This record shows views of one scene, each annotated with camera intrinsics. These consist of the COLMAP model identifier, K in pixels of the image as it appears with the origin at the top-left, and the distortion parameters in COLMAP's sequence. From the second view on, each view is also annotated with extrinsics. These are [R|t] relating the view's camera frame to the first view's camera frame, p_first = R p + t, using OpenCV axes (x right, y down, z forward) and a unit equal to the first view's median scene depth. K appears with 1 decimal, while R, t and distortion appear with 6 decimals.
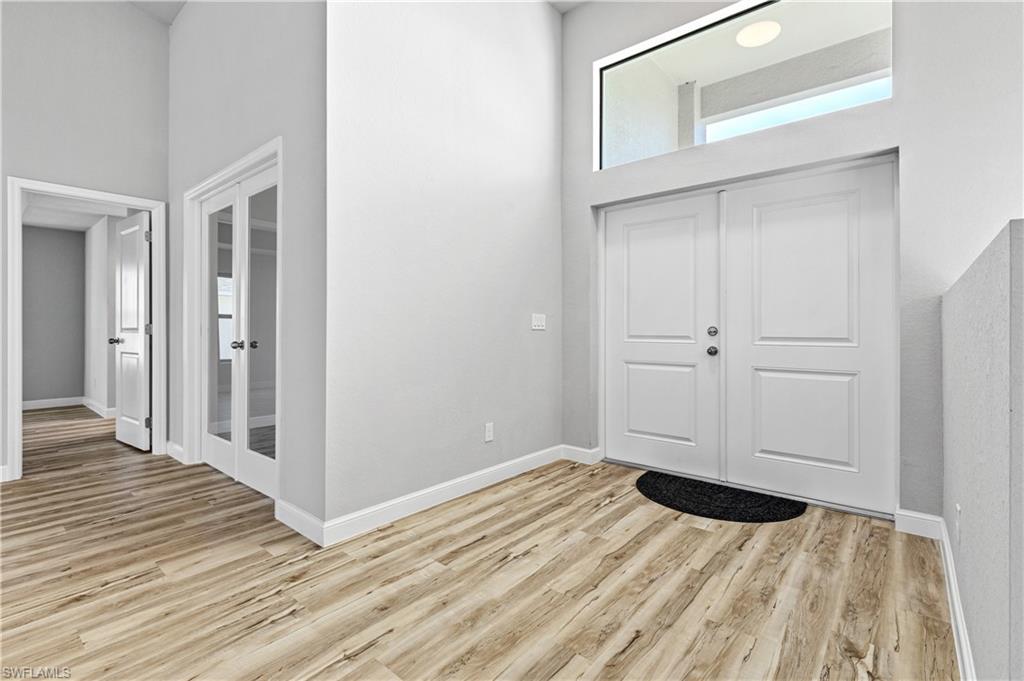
lens RADIAL K [[460.2, 0, 506.9], [0, 460.2, 335.8], [0, 0, 1]] dist [0.007507, -0.001672]
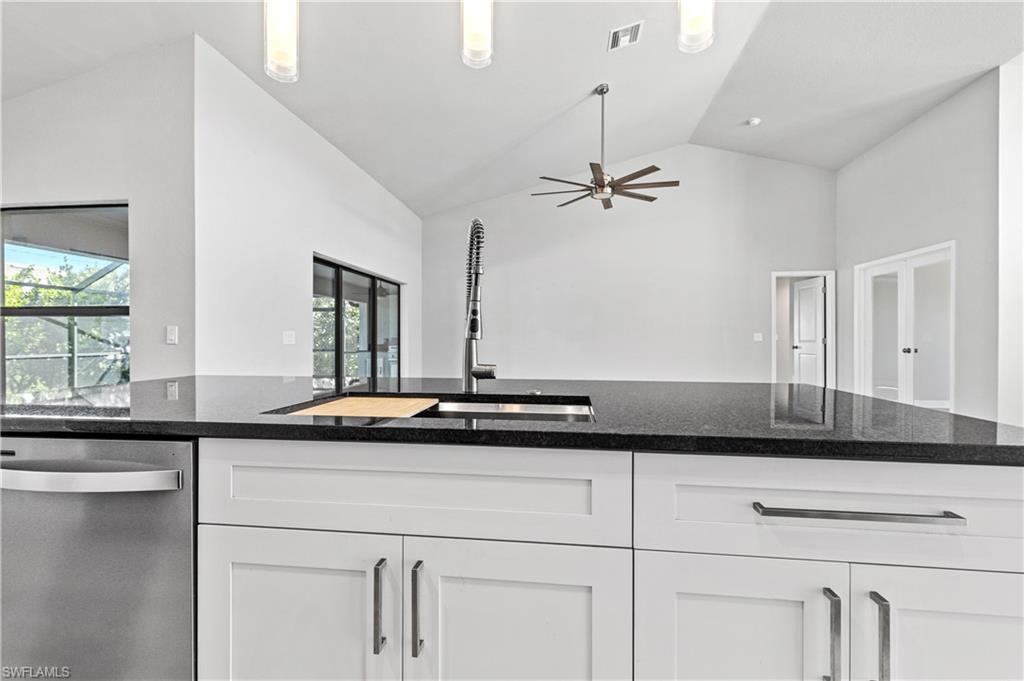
lens RADIAL K [[460.2, 0, 510.8], [0, 460.2, 339.5], [0, 0, 1]] dist [0.007507, -0.001672]
pose [[0.540137, 0.002194, -0.841574, 0.128805], [-0.012625, 0.999905, -0.005495, 0.007575], [0.841483, 0.013593, 0.540113, -1.553314]]
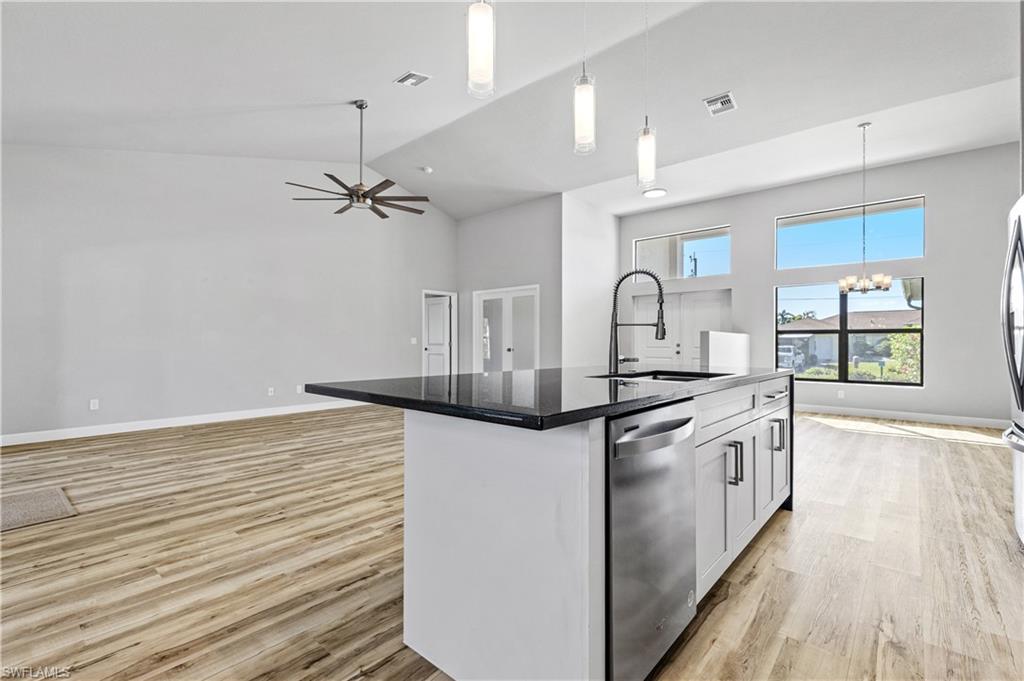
lens RADIAL K [[460.2, 0, 513.1], [0, 460.2, 346.1], [0, 0, 1]] dist [0.007507, -0.001672]
pose [[0.999666, 0.000514, -0.025823, -0.581624], [-0.000757, 0.999955, -0.009410, 0.028610], [0.025817, 0.009426, 0.999622, -2.212027]]
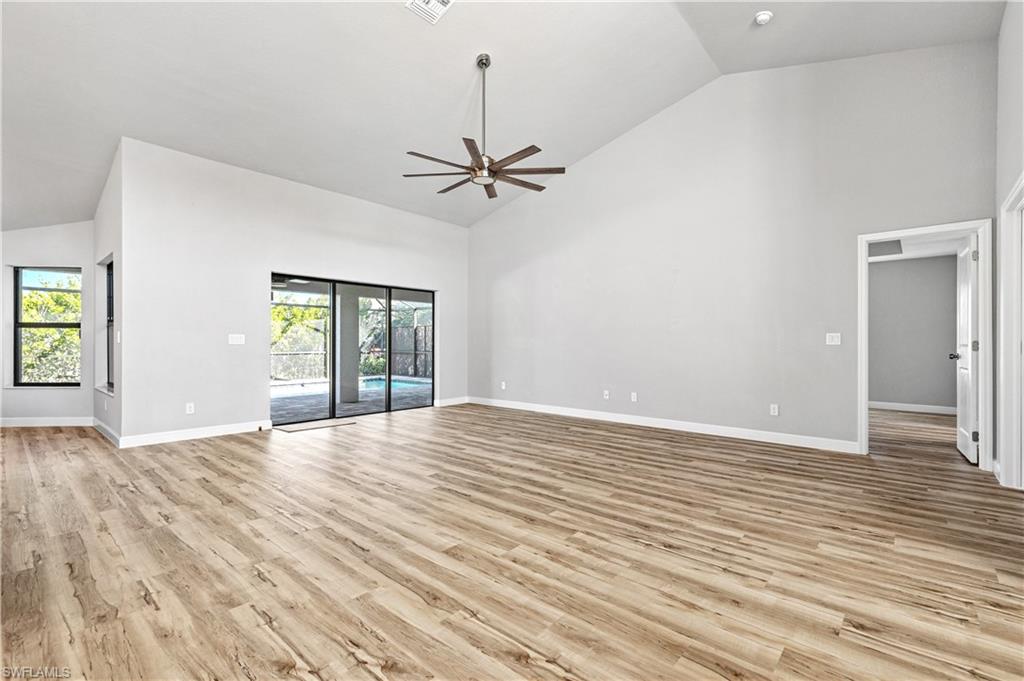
lens RADIAL K [[460.2, 0, 514.9], [0, 460.2, 341.0], [0, 0, 1]] dist [0.007507, -0.001672]
pose [[-0.031794, -0.004150, -0.999486, 0.431659], [-0.017125, 0.999847, -0.003606, -0.002227], [0.999348, 0.017001, -0.031860, 0.016496]]
